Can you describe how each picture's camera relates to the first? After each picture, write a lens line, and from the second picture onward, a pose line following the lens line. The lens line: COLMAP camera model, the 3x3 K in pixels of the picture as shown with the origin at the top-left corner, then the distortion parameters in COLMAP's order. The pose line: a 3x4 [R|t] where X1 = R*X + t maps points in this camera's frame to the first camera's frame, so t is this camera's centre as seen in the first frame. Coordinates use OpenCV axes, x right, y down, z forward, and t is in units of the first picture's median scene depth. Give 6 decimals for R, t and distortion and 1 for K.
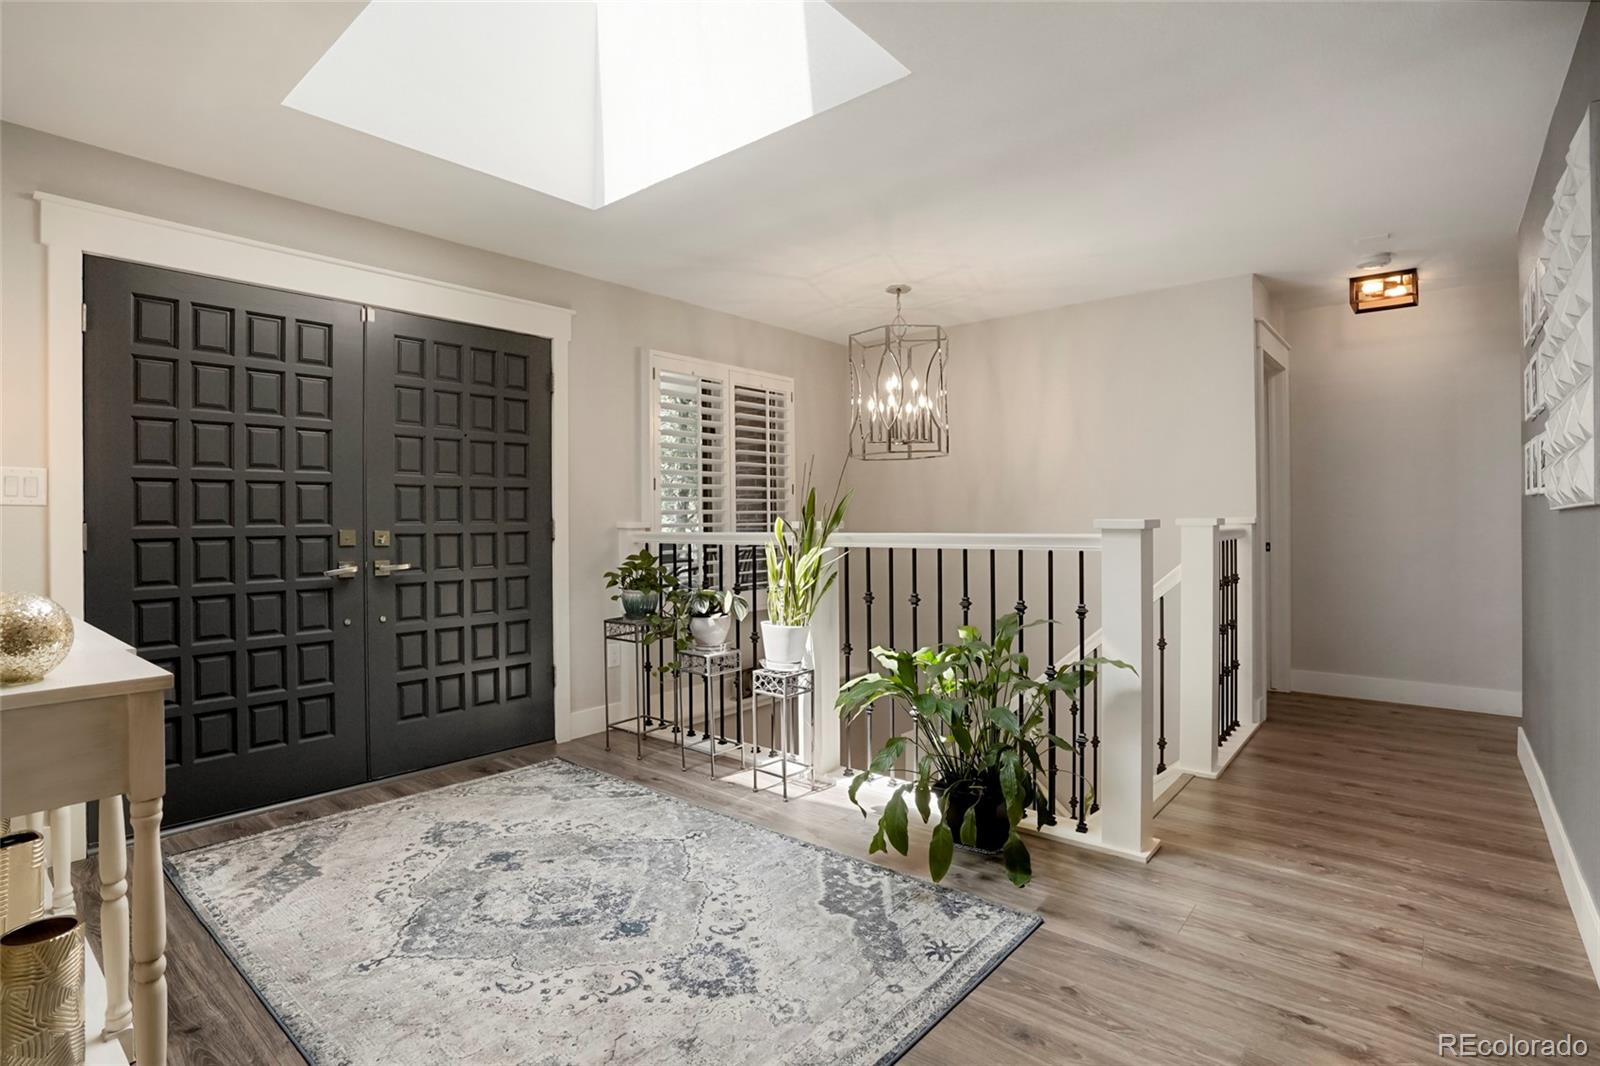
lens RADIAL K [[772.4, 0, 771.5], [0, 772.4, 533.0], [0, 0, 1]] dist [-0.025573, 0.000045]
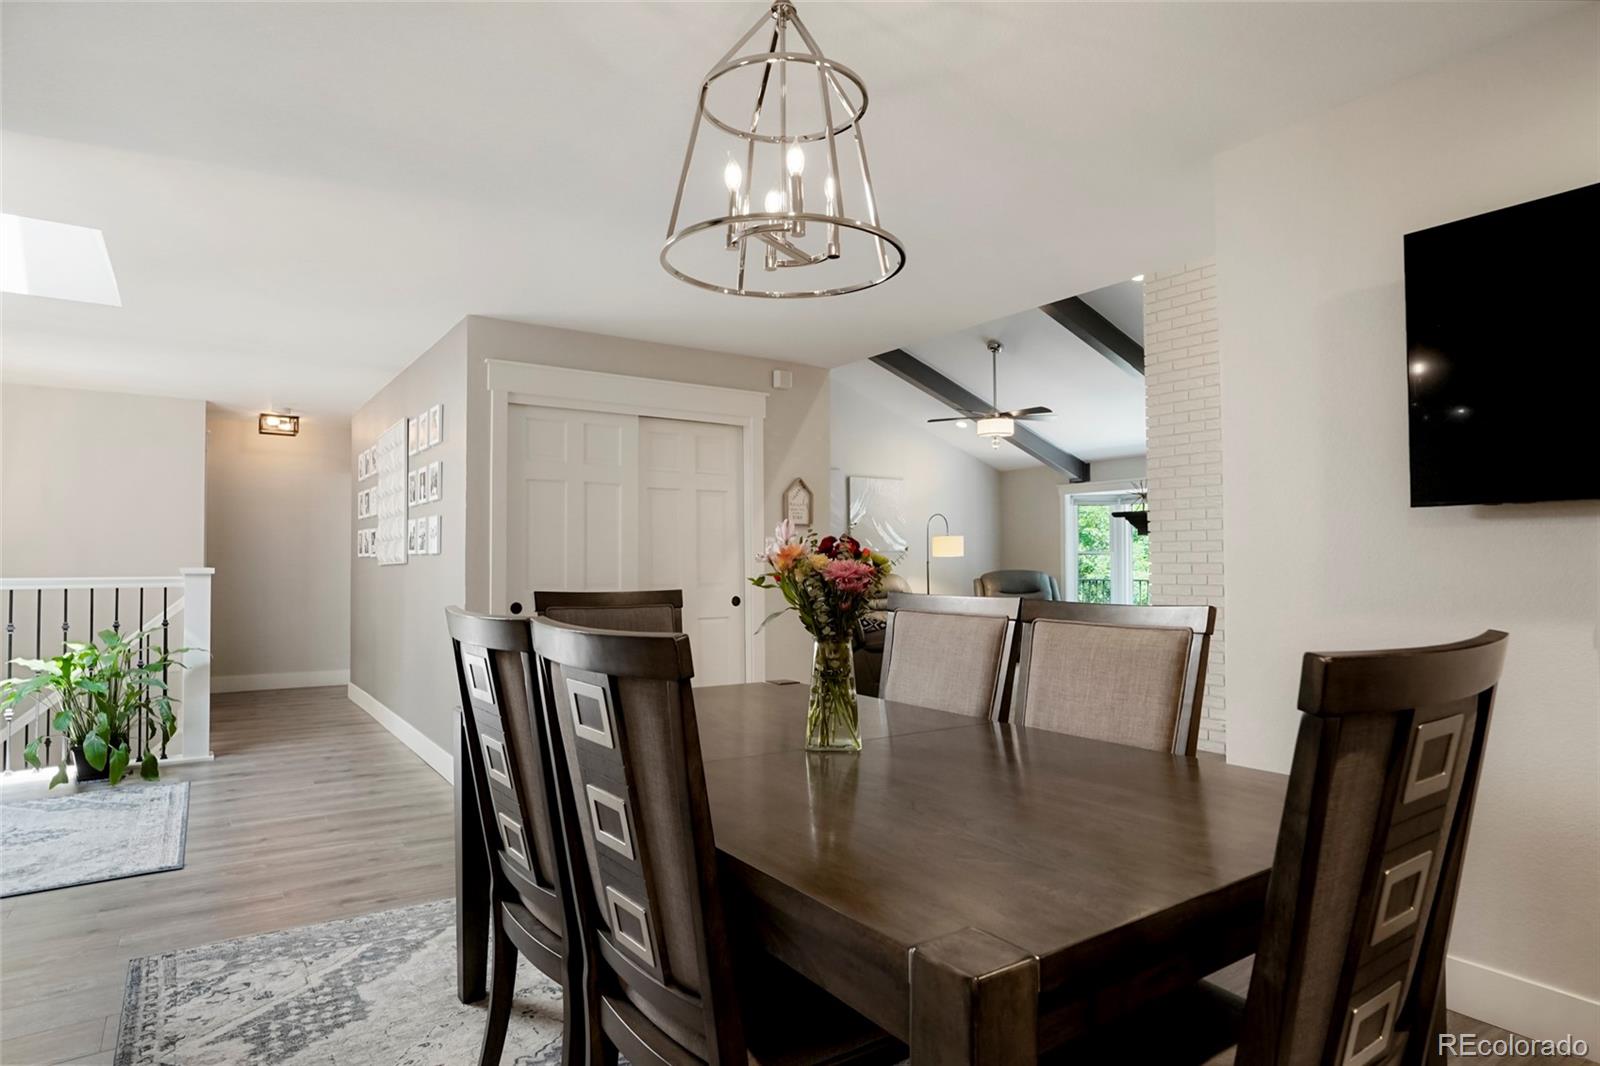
lens RADIAL K [[868.9, 0, 790.2], [0, 868.9, 548.5], [0, 0, 1]] dist [-0.039134, 0.023621]
pose [[0.240285, 0.034845, 0.970077, -1.300672], [0.008995, 0.999233, -0.038121, 0.028501], [-0.970661, 0.017885, 0.239787, -0.898700]]
